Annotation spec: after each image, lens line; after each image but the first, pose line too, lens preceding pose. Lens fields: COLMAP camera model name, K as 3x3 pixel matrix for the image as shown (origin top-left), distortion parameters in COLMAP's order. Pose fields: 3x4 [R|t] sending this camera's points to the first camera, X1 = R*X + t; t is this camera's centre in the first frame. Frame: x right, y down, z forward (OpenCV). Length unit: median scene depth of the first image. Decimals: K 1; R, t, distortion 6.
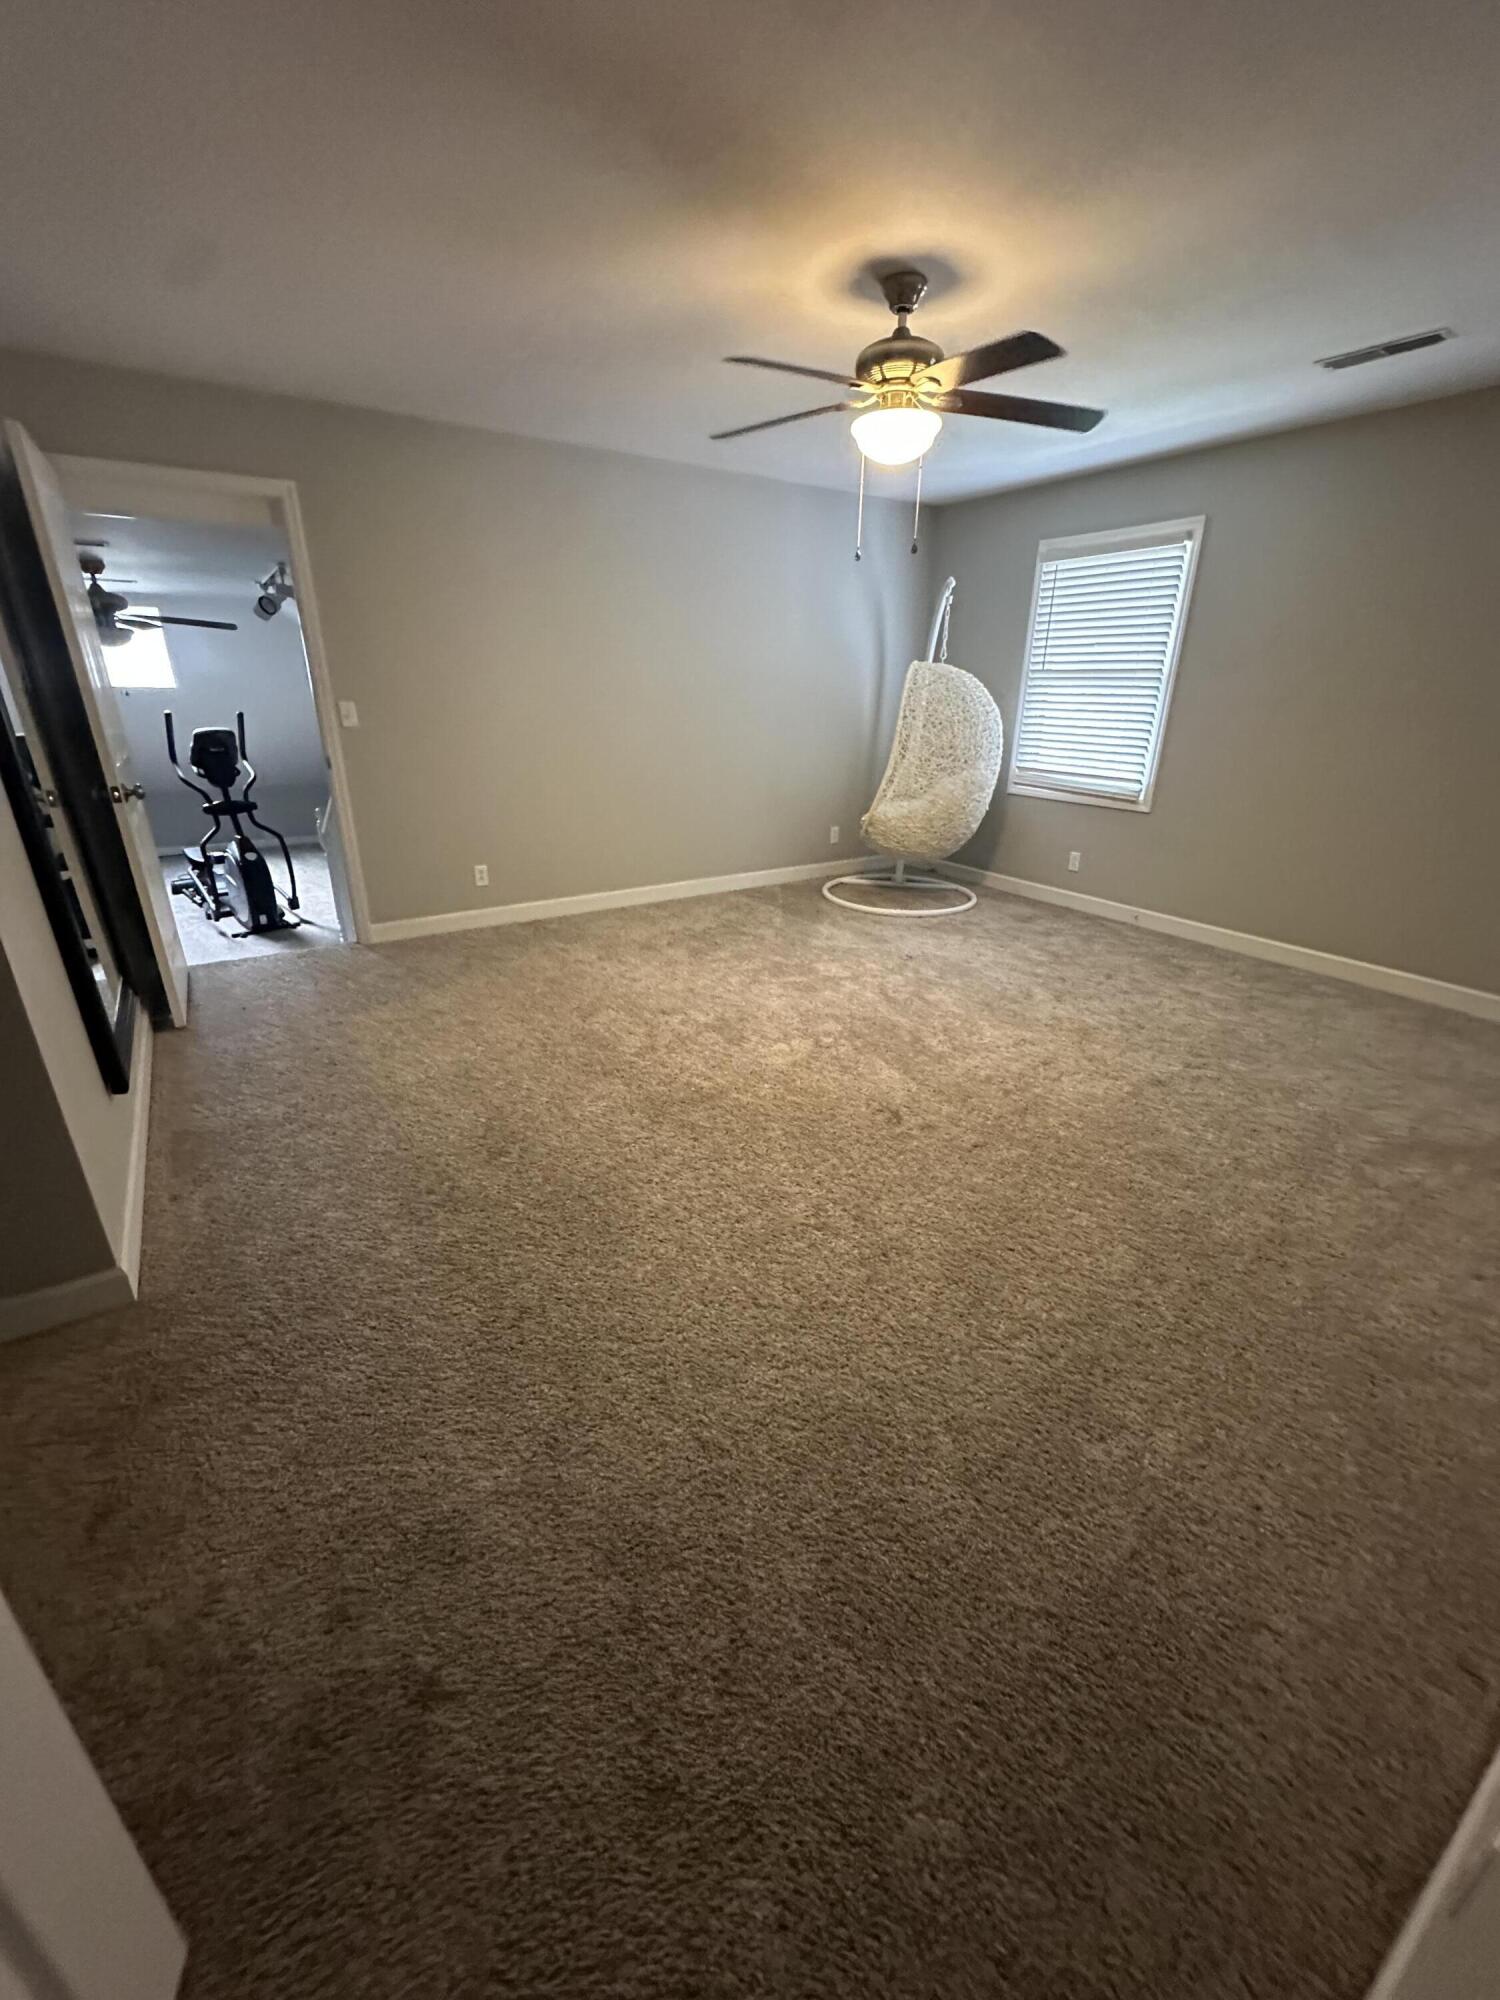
lens RADIAL K [[809.3, 0, 750.0], [0, 809.3, 1000.0], [0, 0, 1]] dist [-0.001340, -0.000074]
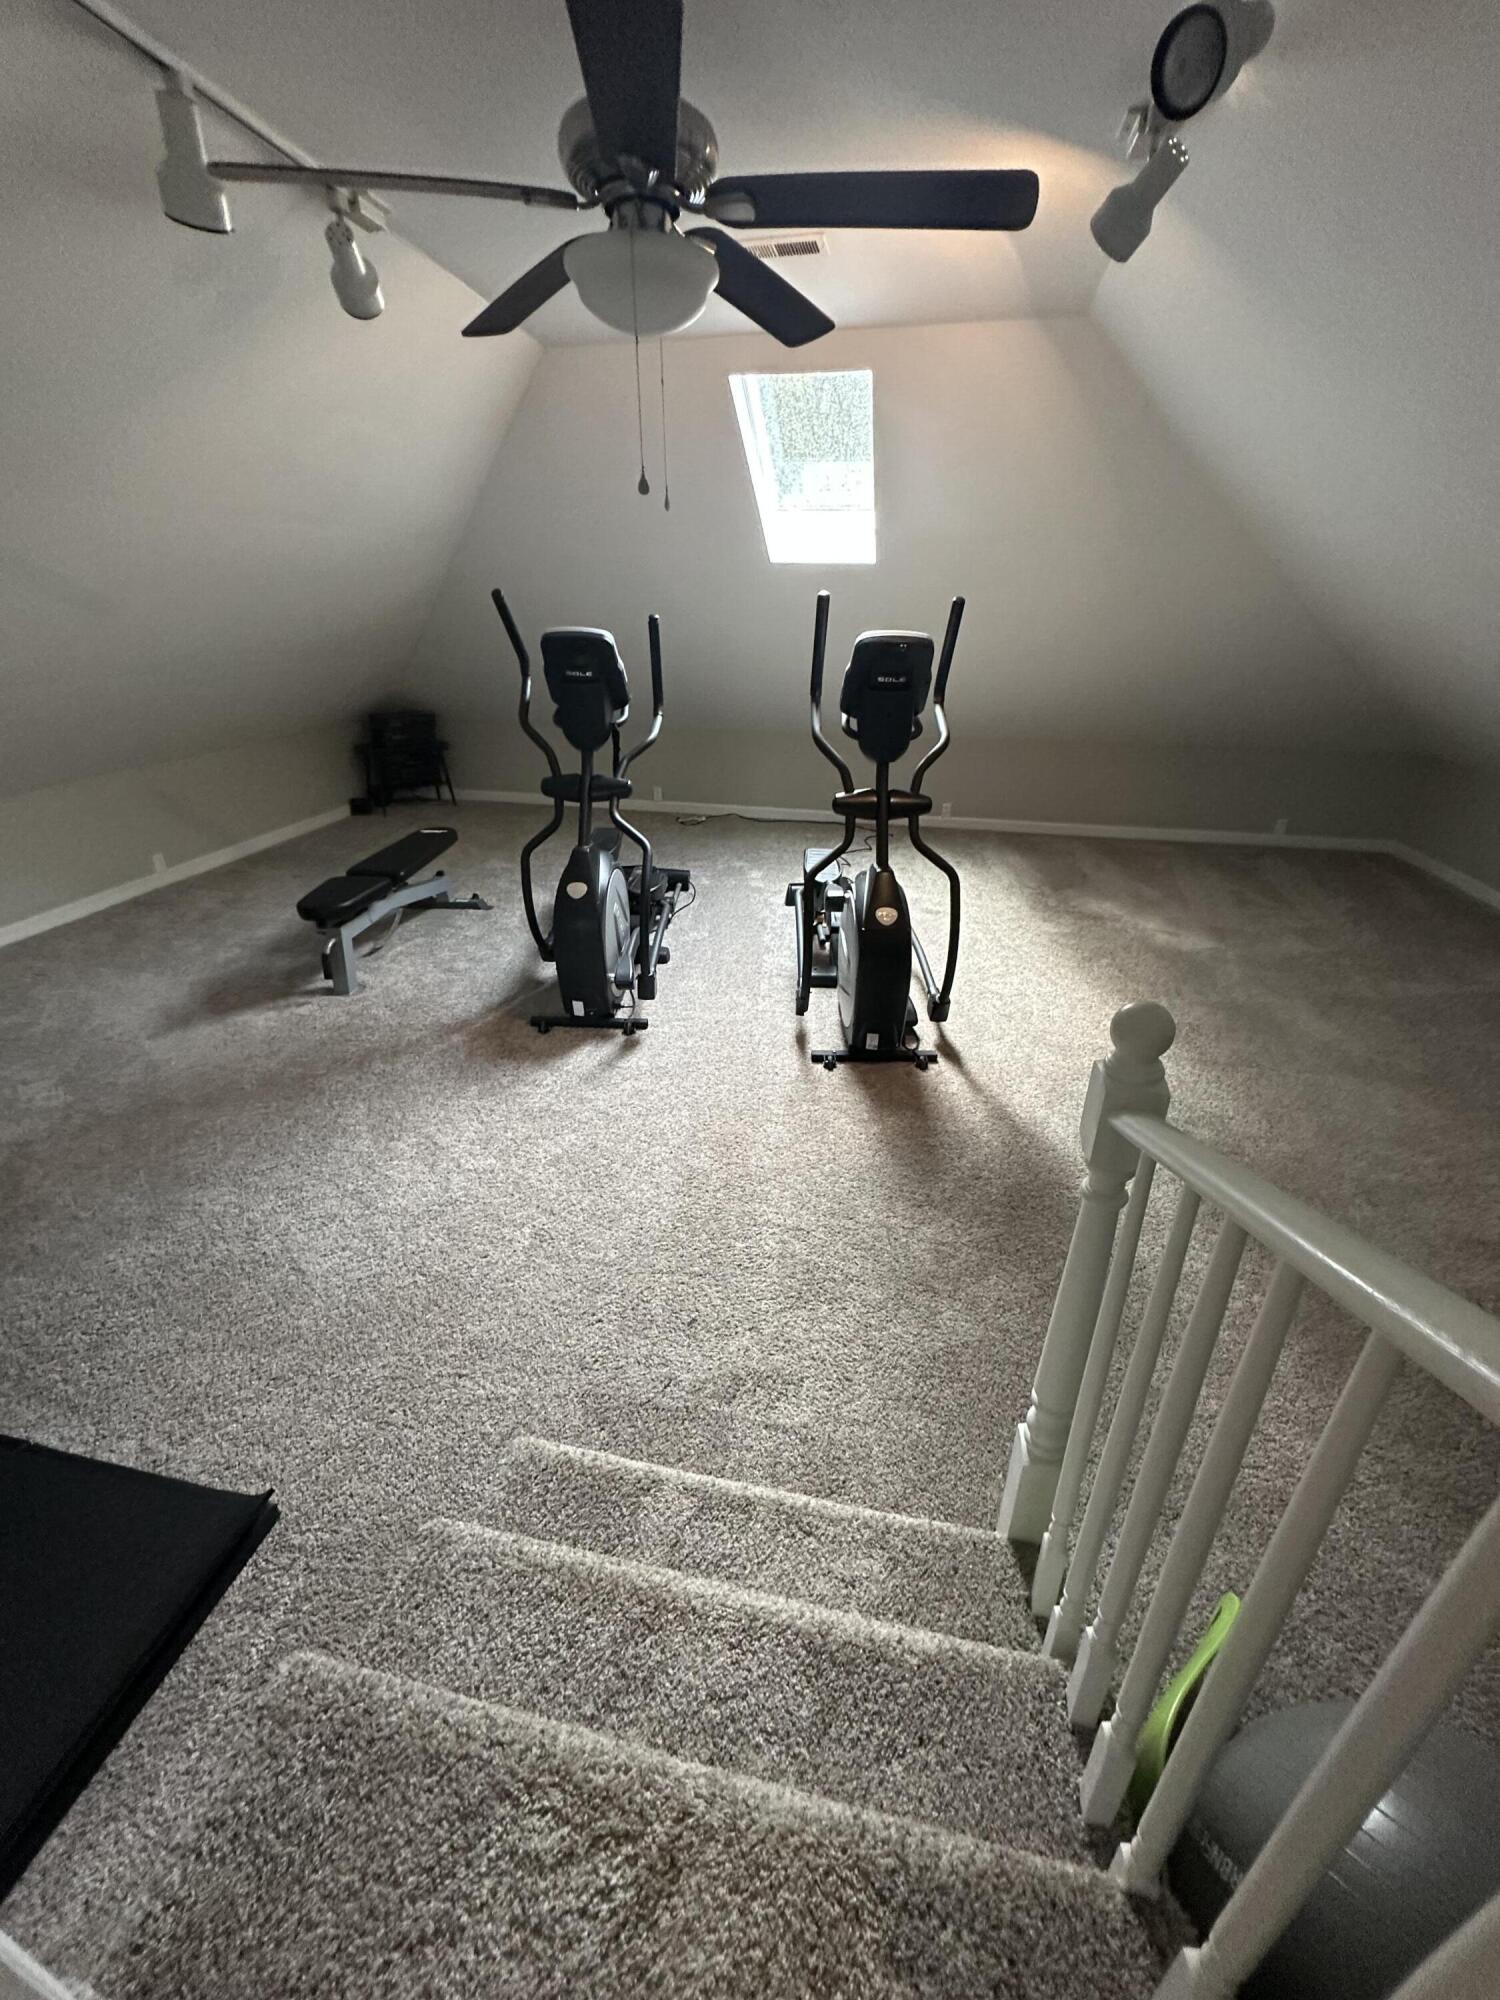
lens RADIAL K [[809.3, 0, 750.0], [0, 809.3, 1000.0], [0, 0, 1]] dist [-0.001340, -0.000074]
pose [[0.698085, 0.315532, -0.642741, -0.346119], [-0.257116, 0.948261, 0.186261, -0.193714], [0.668257, 0.035233, 0.743095, 0.585301]]
